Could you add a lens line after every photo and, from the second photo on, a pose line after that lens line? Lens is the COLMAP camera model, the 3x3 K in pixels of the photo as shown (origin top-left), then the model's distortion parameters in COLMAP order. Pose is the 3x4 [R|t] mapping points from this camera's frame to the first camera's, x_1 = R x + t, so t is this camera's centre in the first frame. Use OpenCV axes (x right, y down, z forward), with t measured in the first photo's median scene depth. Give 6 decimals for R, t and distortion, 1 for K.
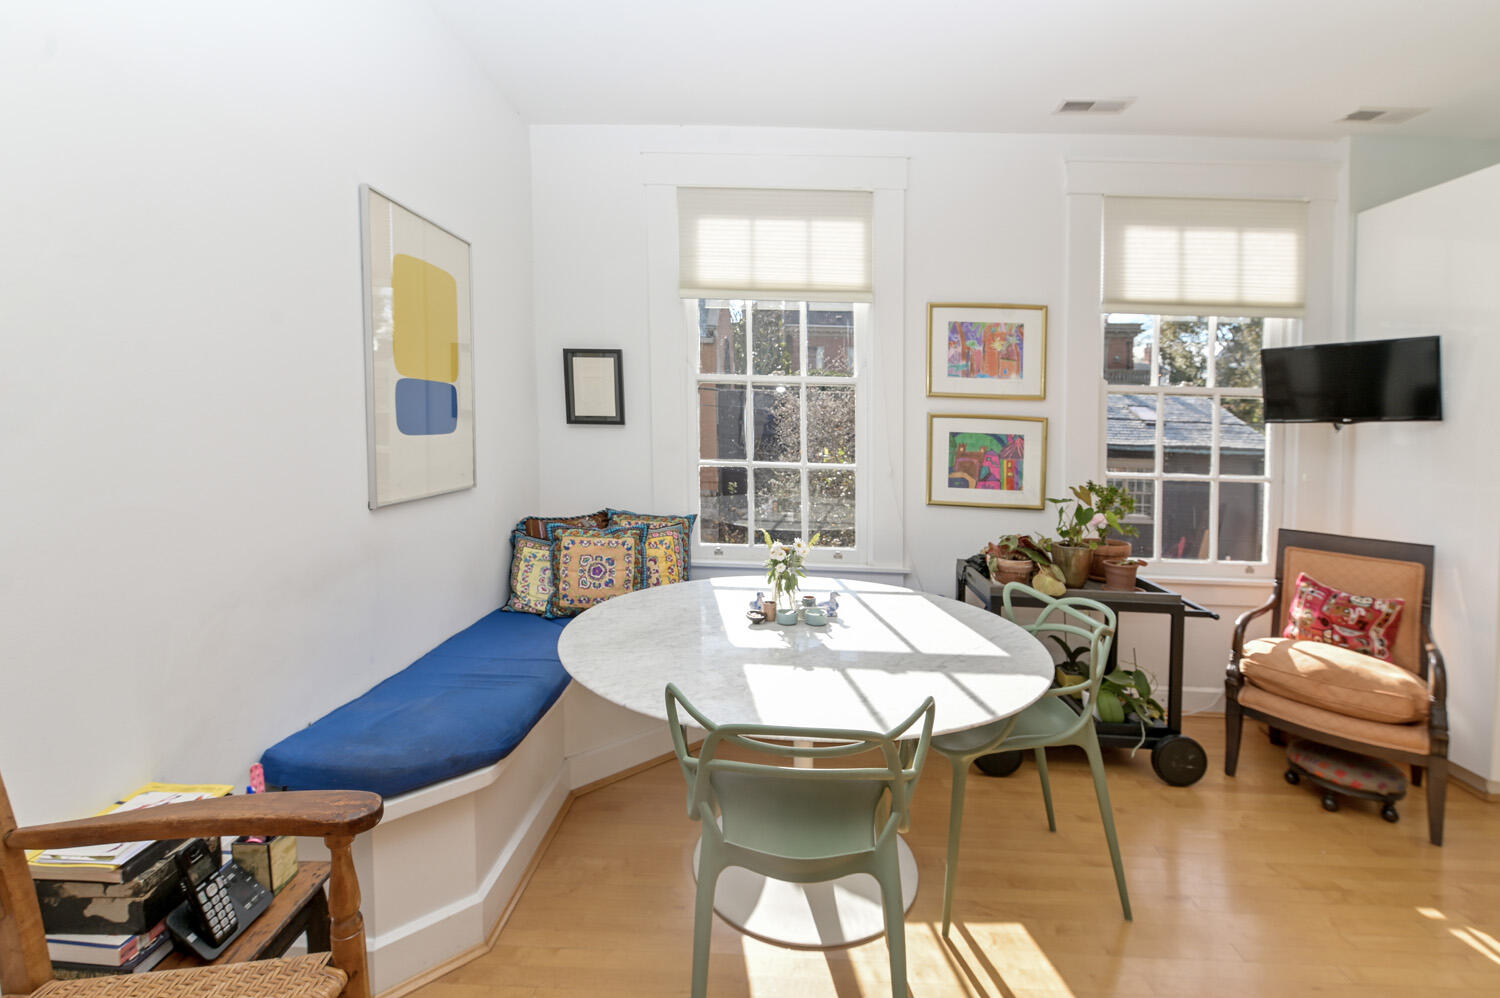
lens RADIAL K [[672.2, 0, 757.9], [0, 672.2, 482.1], [0, 0, 1]] dist [0.013941, -0.000288]
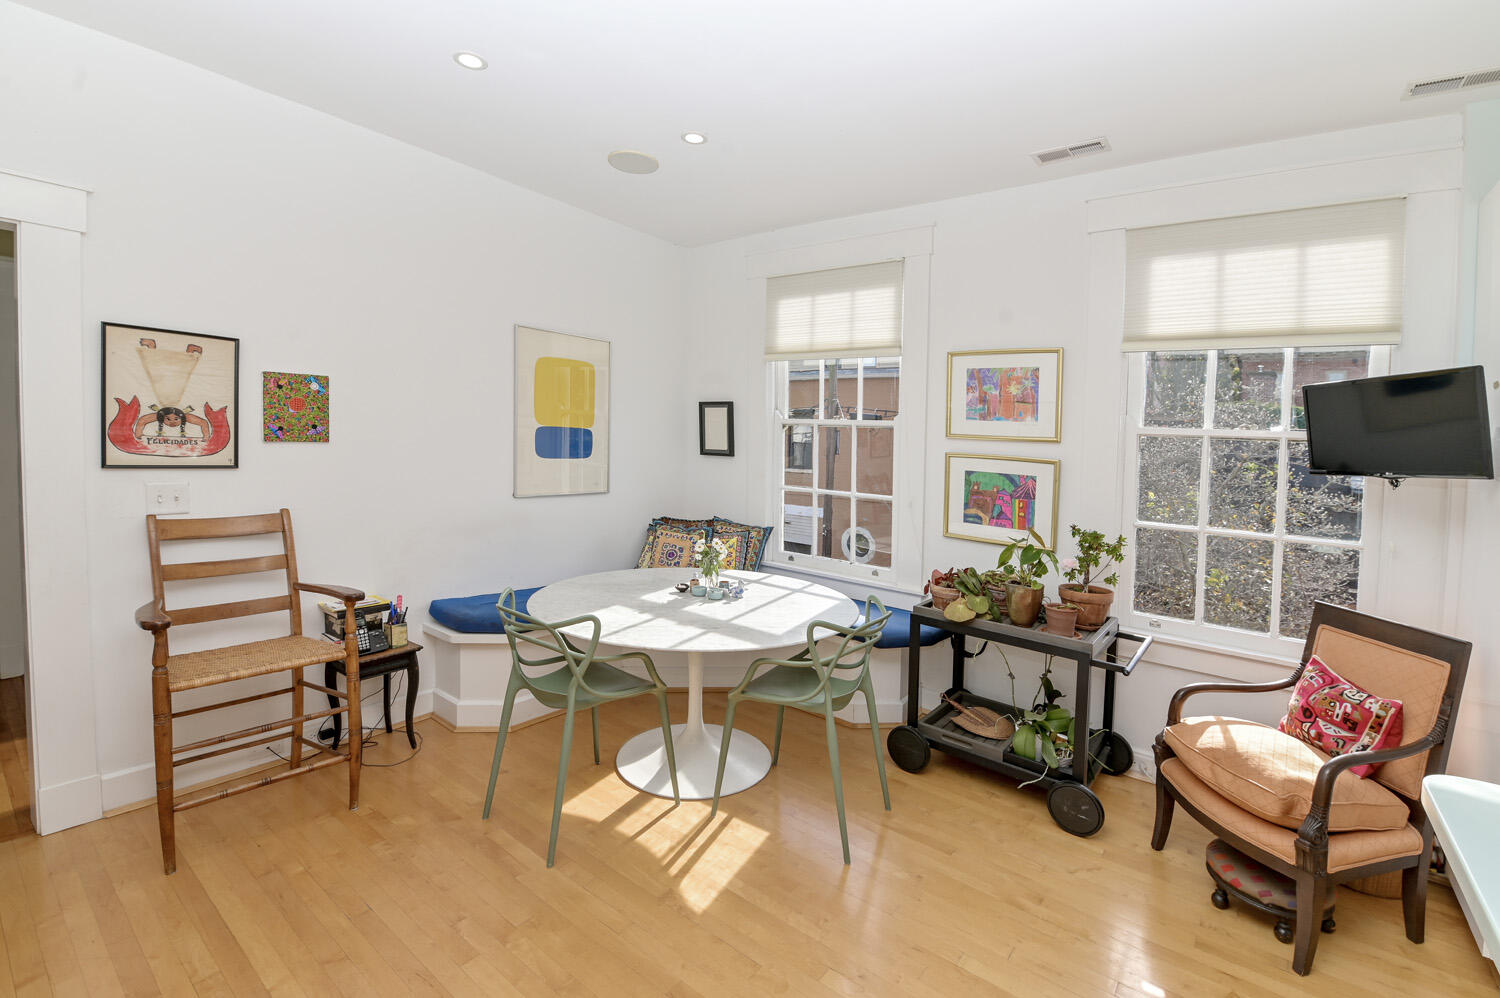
lens RADIAL K [[672.2, 0, 759.3], [0, 672.2, 517.8], [0, 0, 1]] dist [0.013941, -0.000288]
pose [[0.807769, 0.079329, -0.584136, 0.664031], [-0.076888, 0.996617, 0.029023, -0.005326], [0.584463, 0.021470, 0.811136, -0.068795]]
